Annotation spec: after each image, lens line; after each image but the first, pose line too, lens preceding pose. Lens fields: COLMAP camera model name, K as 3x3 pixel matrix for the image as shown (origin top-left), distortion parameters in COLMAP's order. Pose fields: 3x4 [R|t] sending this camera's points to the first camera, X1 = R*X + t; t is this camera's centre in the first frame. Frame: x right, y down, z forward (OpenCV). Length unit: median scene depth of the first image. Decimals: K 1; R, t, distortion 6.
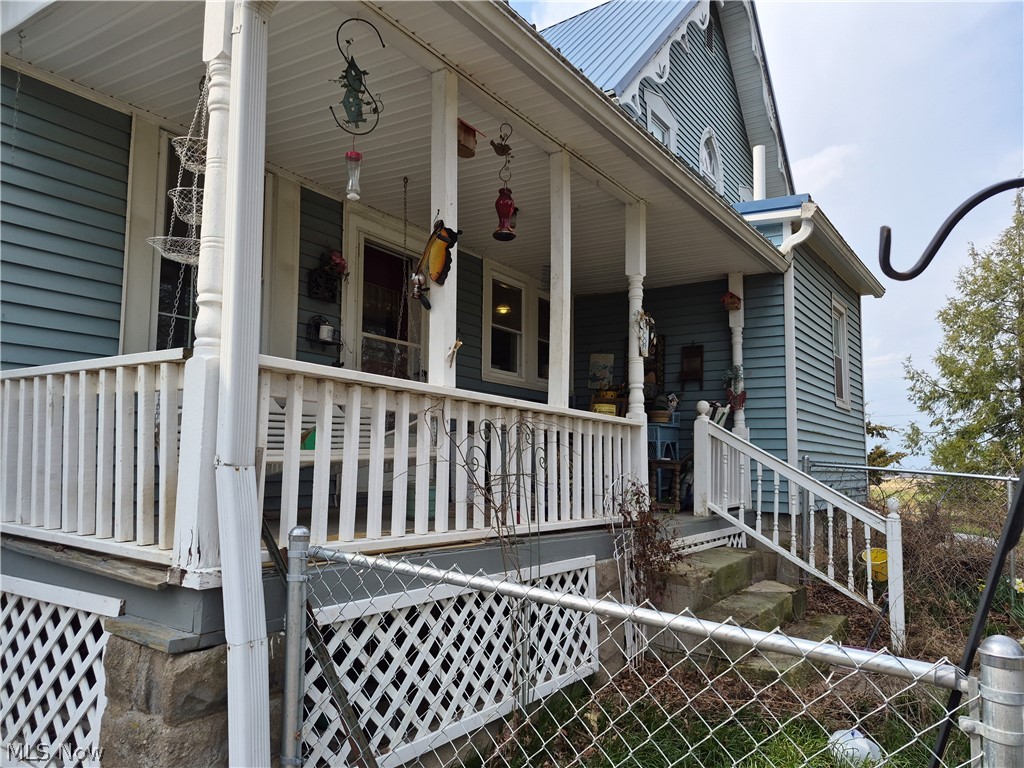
lens RADIAL K [[697.3, 0, 509.8], [0, 697.3, 384.1], [0, 0, 1]] dist [0.004028, -0.000712]
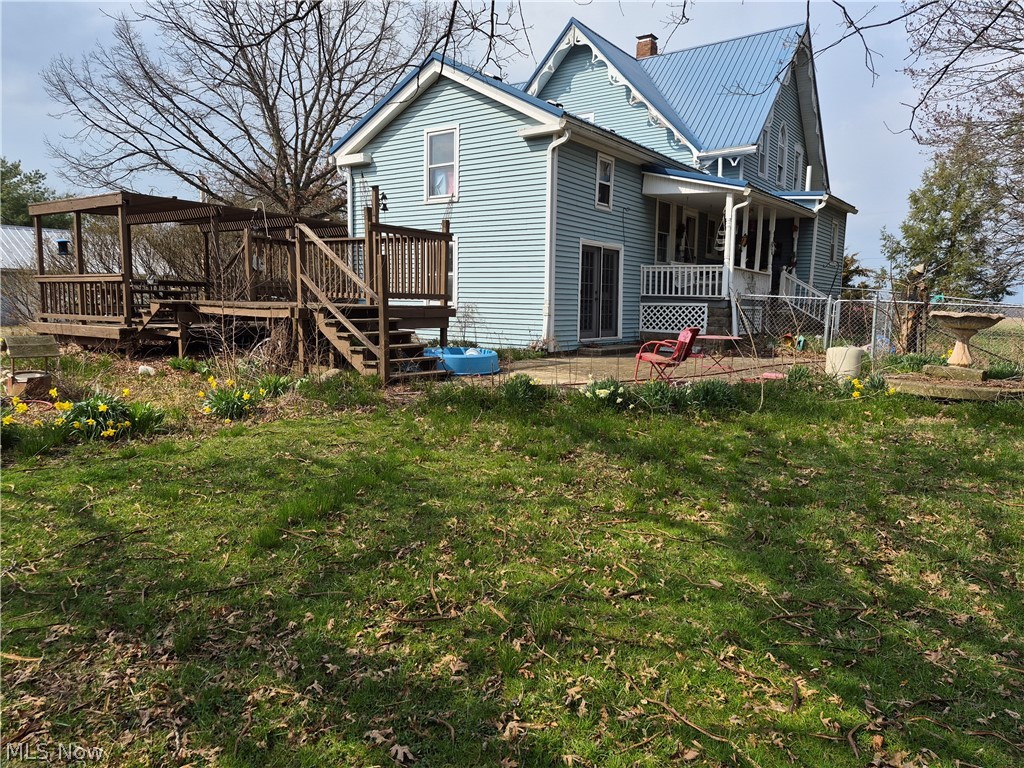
lens RADIAL K [[697.3, 0, 514.5], [0, 697.3, 386.2], [0, 0, 1]] dist [0.004028, -0.000712]
pose [[0.999997, 0.002221, -0.001323, -0.670464], [-0.001850, 0.972345, 0.233540, -0.129270], [0.001805, -0.233537, 0.972346, -1.567488]]
